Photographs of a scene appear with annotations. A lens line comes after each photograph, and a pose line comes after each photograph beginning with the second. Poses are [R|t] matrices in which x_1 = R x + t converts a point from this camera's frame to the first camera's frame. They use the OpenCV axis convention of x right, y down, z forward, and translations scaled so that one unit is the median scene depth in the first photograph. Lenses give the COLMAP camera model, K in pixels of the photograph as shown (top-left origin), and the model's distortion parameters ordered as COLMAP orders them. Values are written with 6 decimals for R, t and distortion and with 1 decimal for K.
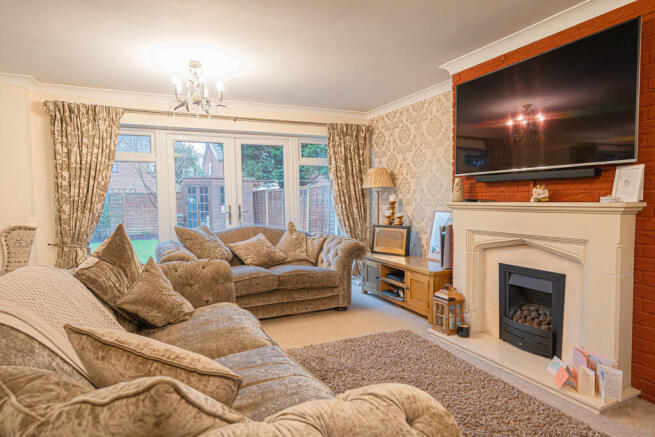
lens RADIAL K [[399.5, 0, 328.9], [0, 399.5, 214.6], [0, 0, 1]] dist [0.003785, 0.000110]
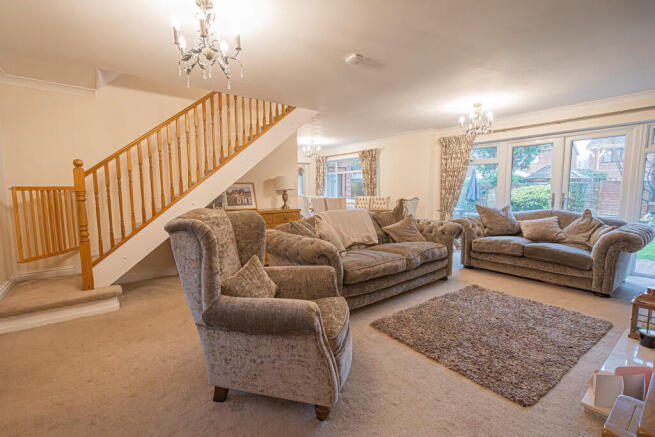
lens RADIAL K [[300.4, 0, 331.4], [0, 300.4, 220.4], [0, 0, 1]] dist [-0.004705, -0.000639]
pose [[0.210661, 0.104597, -0.971947, 0.649565], [-0.050983, 0.994082, 0.095929, 0.007838], [0.976229, 0.029344, 0.214747, 0.160653]]
